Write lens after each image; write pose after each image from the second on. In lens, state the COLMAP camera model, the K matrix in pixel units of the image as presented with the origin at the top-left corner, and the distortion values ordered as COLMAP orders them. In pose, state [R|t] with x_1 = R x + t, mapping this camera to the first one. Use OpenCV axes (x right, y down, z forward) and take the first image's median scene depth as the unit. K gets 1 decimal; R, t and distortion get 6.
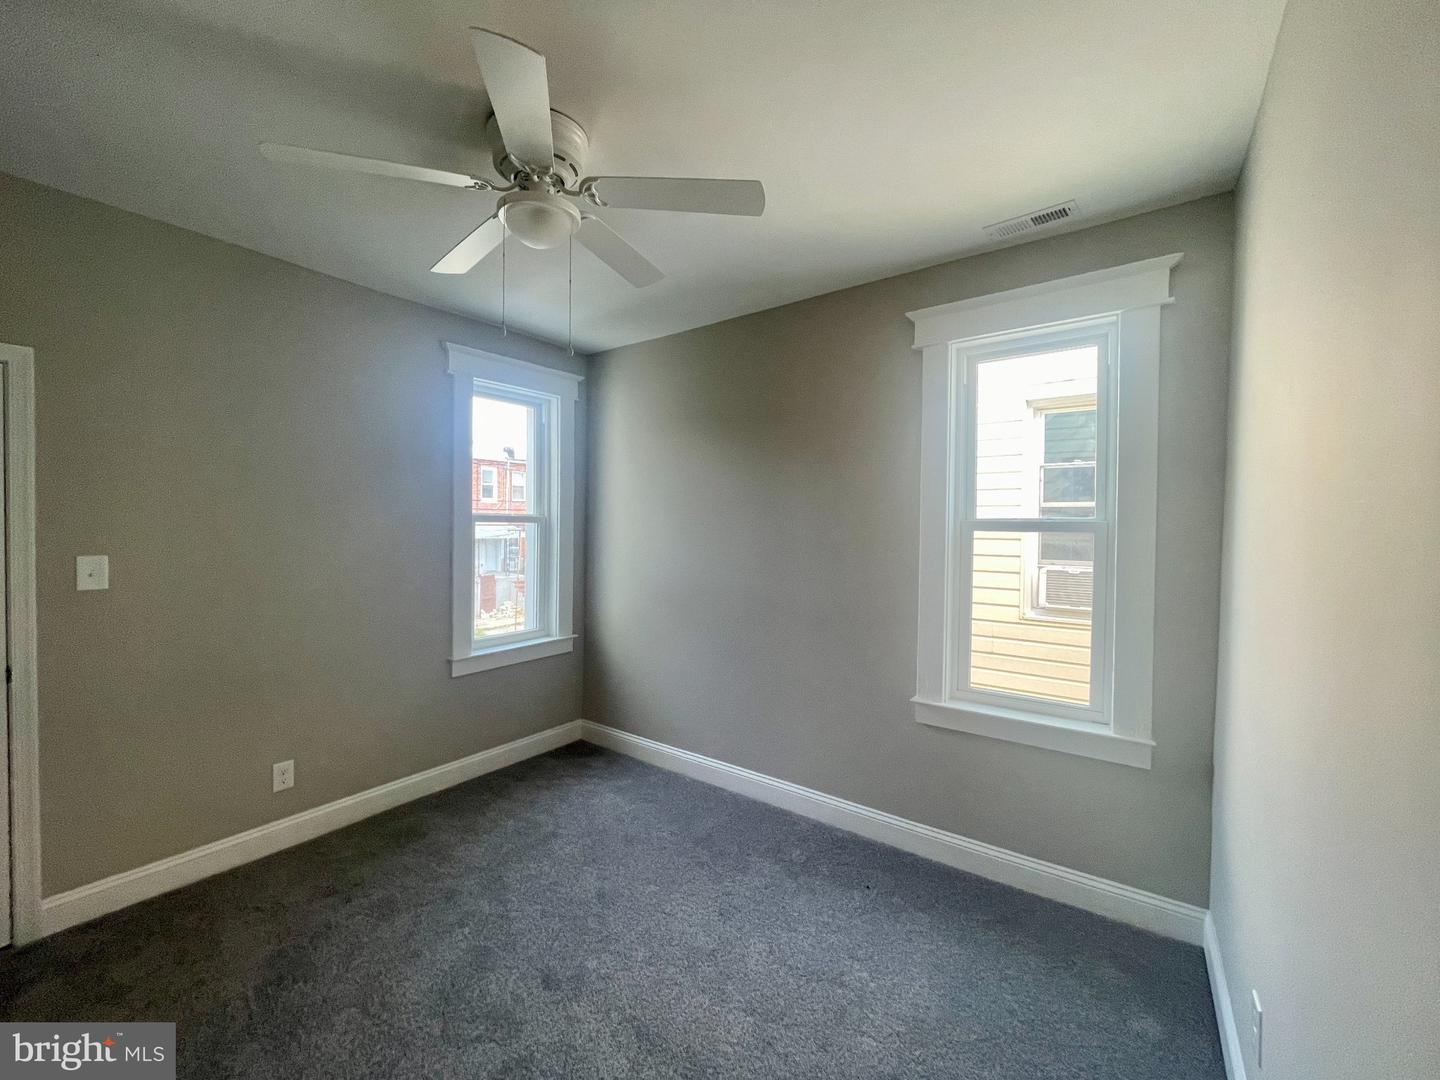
lens RADIAL K [[588.2, 0, 711.5], [0, 588.2, 538.5], [0, 0, 1]] dist [-0.002465, -0.000731]
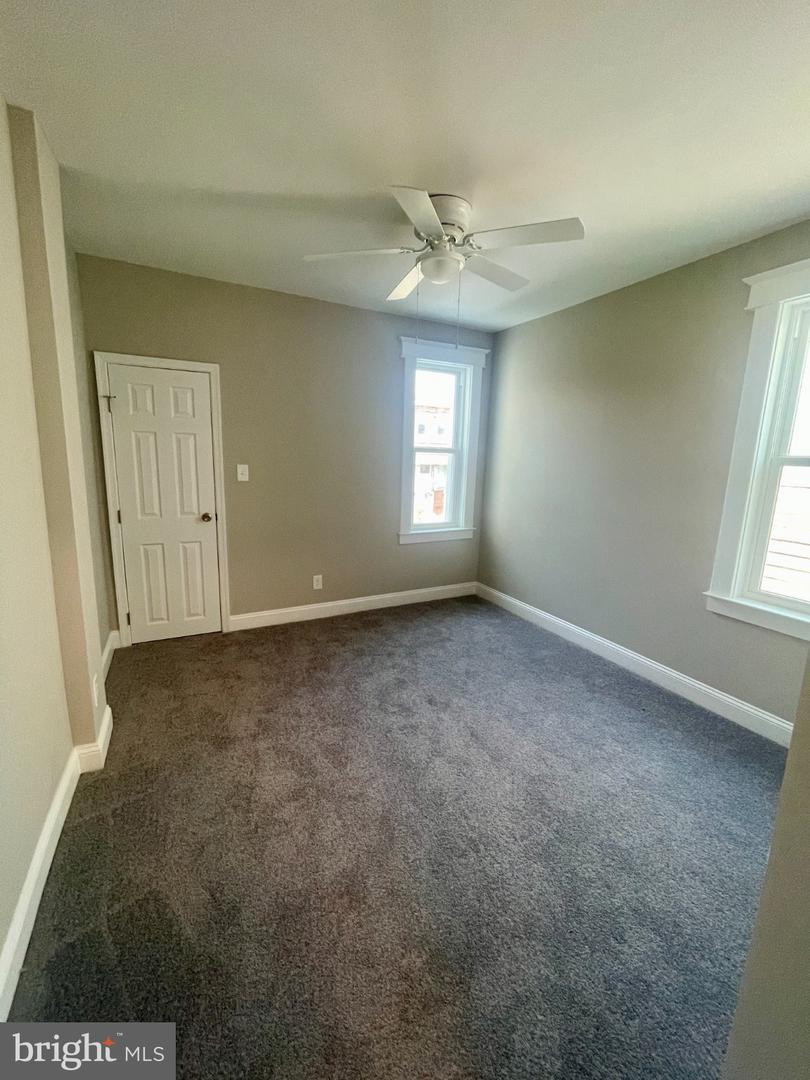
lens RADIAL K [[441.2, 0, 405.8], [0, 441.2, 536.2], [0, 0, 1]] dist [-0.002465, -0.000731]
pose [[0.901150, 0.096063, -0.422730, 0.143959], [-0.029074, 0.986336, 0.162162, 0.006303], [0.432531, -0.133842, 0.891630, -0.164655]]
